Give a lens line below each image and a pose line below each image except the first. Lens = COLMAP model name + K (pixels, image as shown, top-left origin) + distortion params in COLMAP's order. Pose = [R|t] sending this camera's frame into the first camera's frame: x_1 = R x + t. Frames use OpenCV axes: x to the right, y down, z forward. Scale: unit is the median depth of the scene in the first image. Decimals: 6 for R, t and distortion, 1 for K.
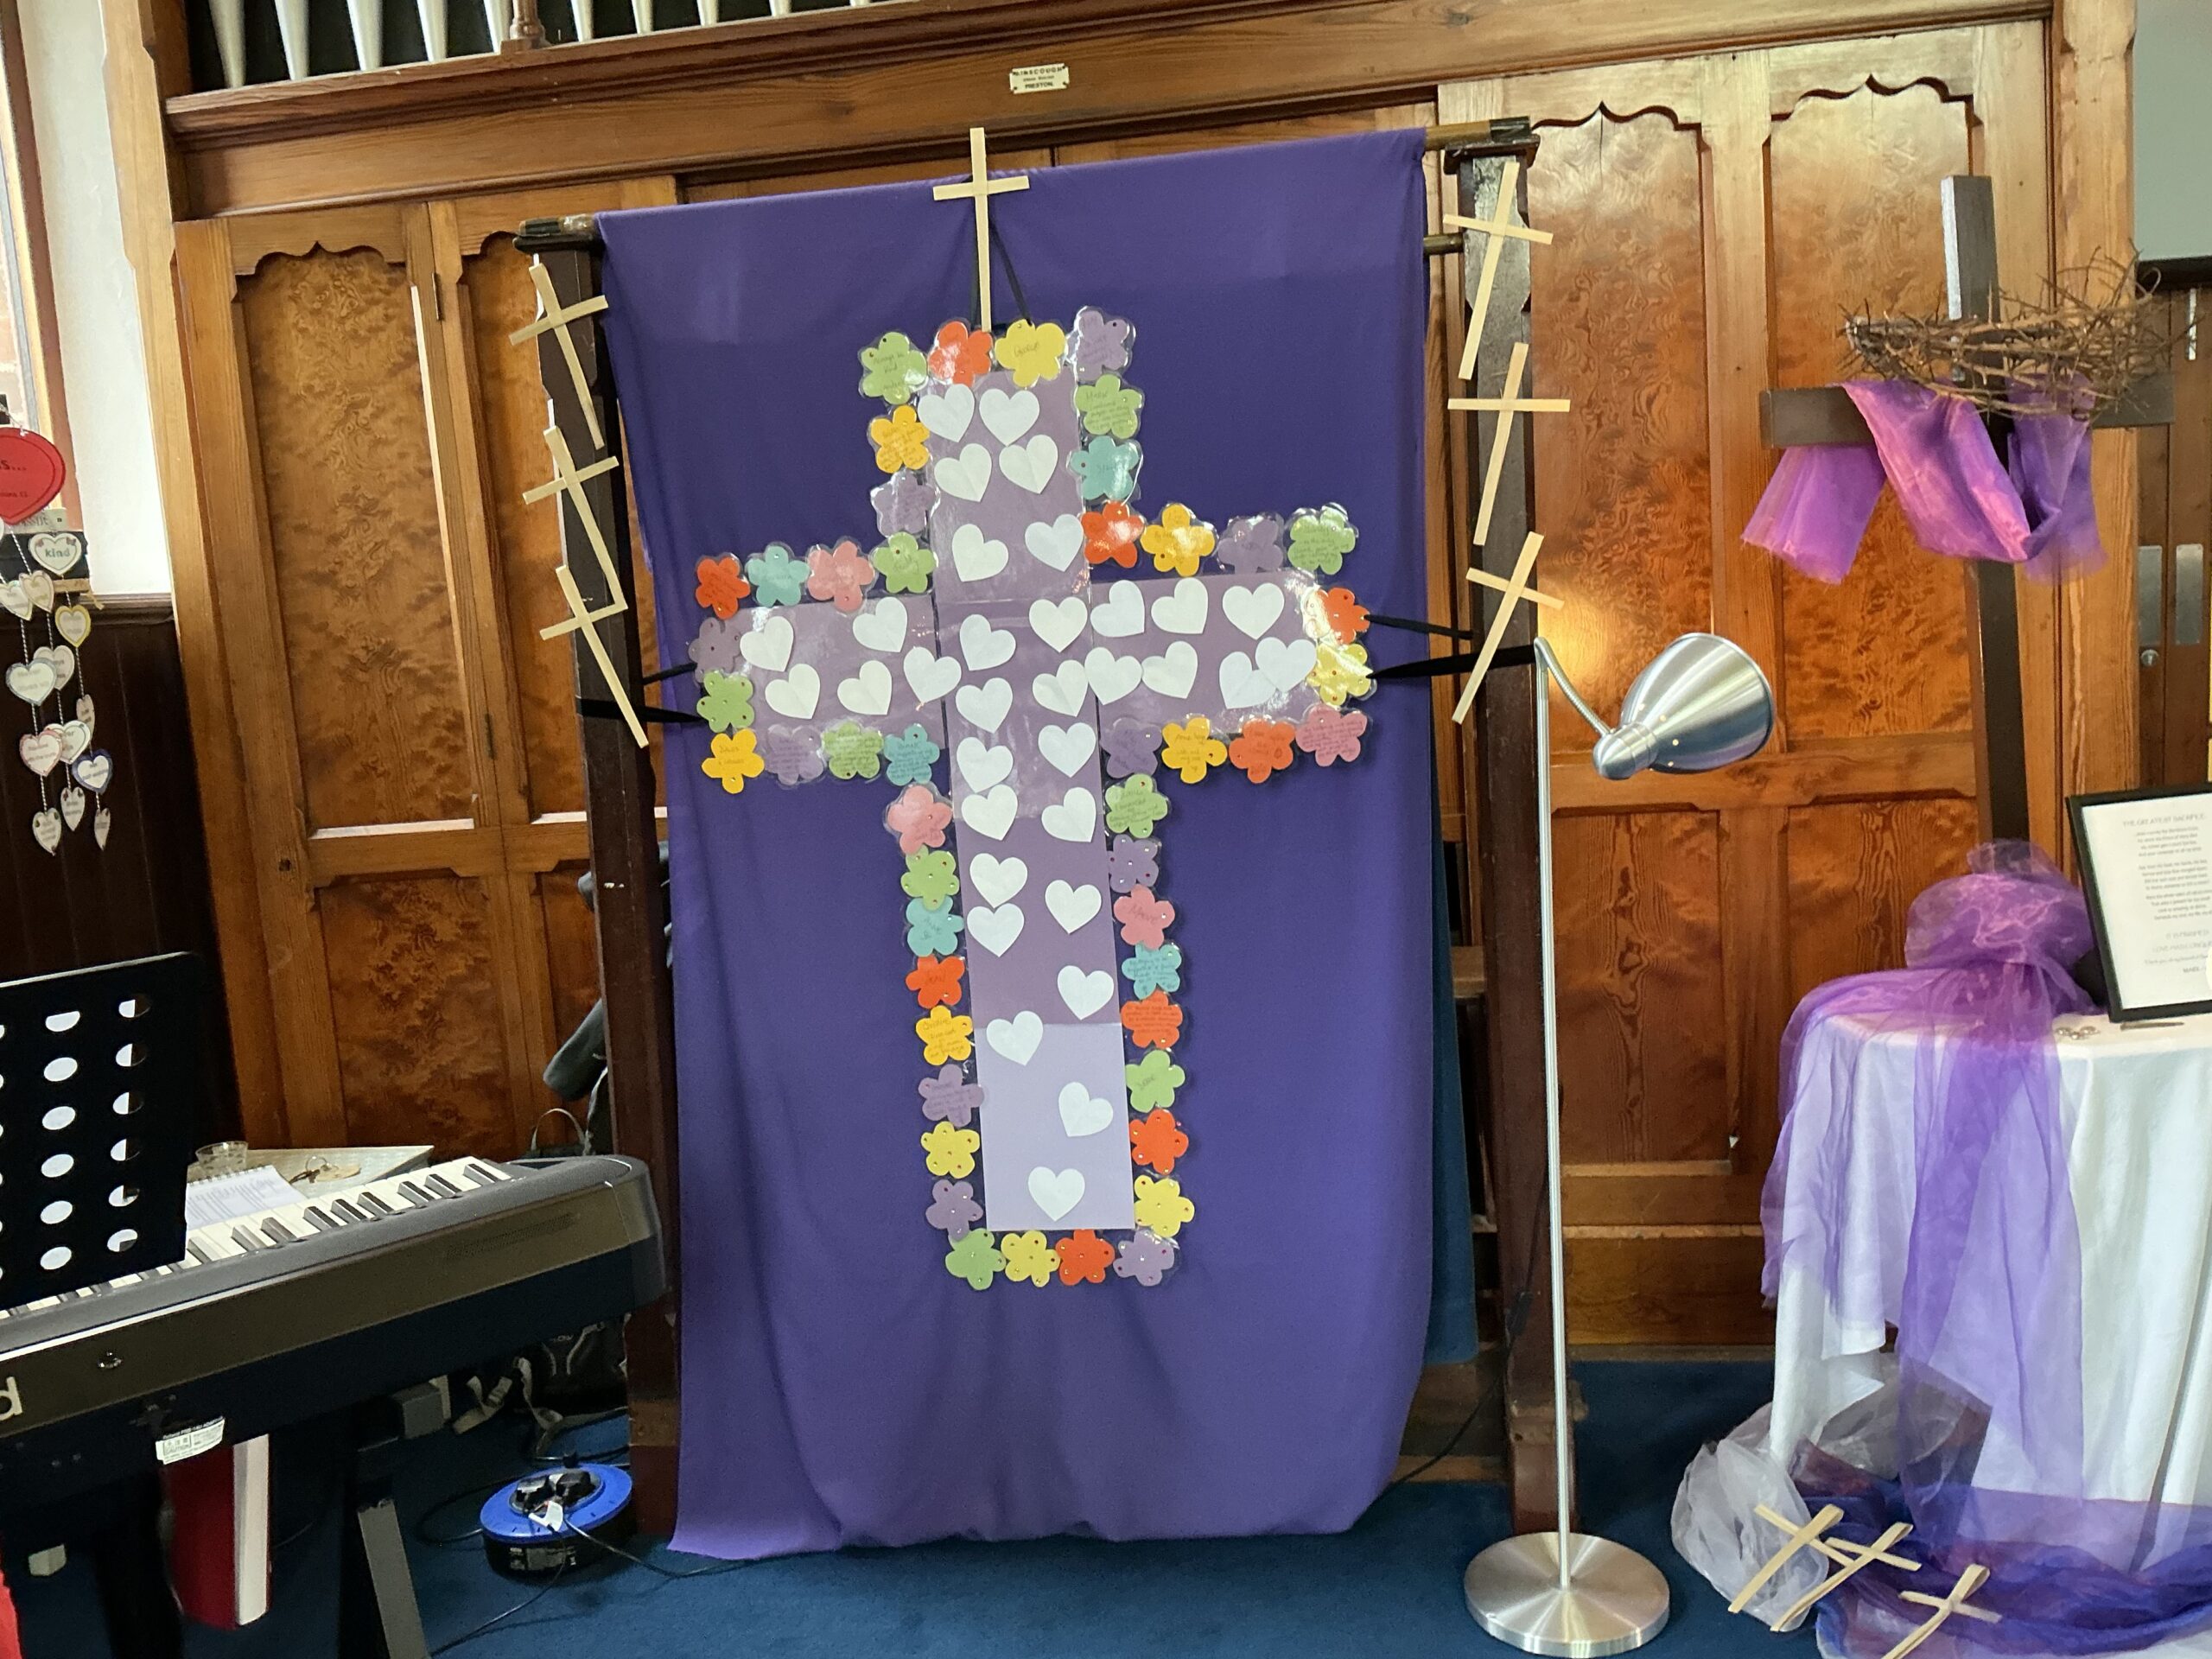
lens RADIAL K [[1835.6, 0, 1100.6], [0, 1835.6, 821.0], [0, 0, 1]] dist [0.112232, -0.240931]
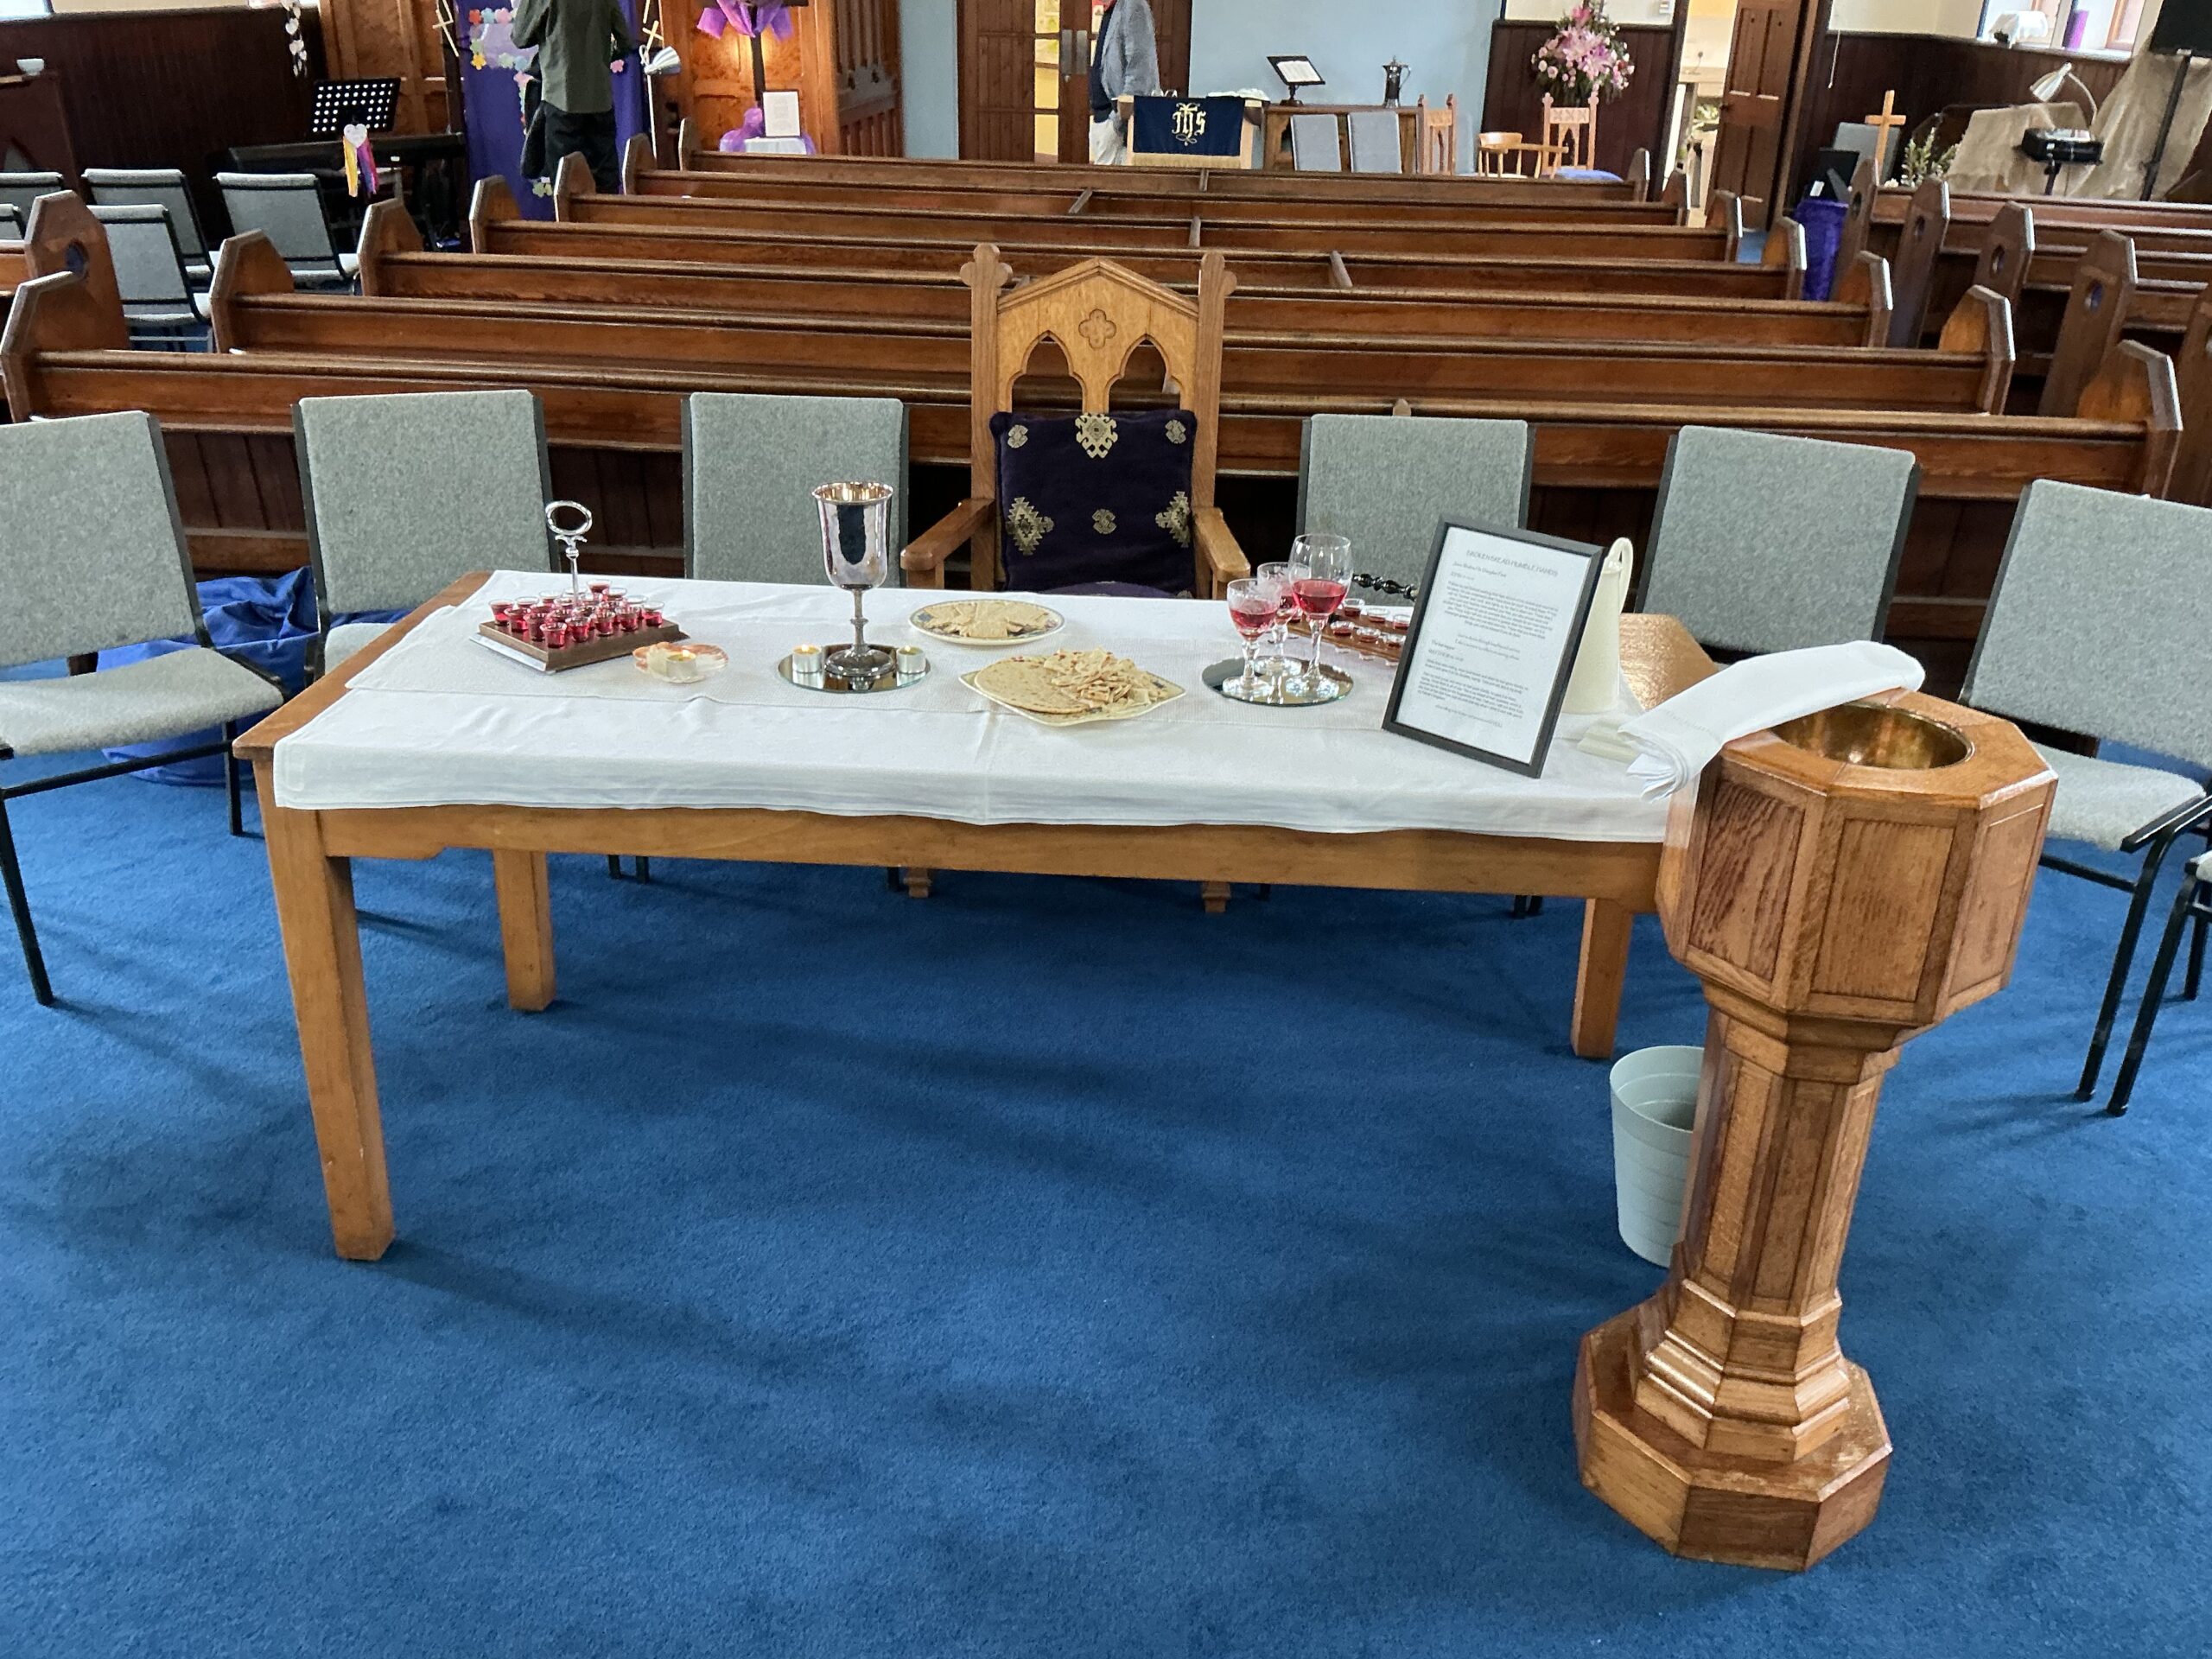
lens RADIAL K [[1835.6, 0, 1100.6], [0, 1835.6, 821.0], [0, 0, 1]] dist [0.112232, -0.240931]
pose [[0.993429, 0.043701, 0.105780, 0.727132], [-0.072949, 0.953941, 0.290991, 0.245478], [-0.088191, -0.296795, 0.950860, -3.189680]]
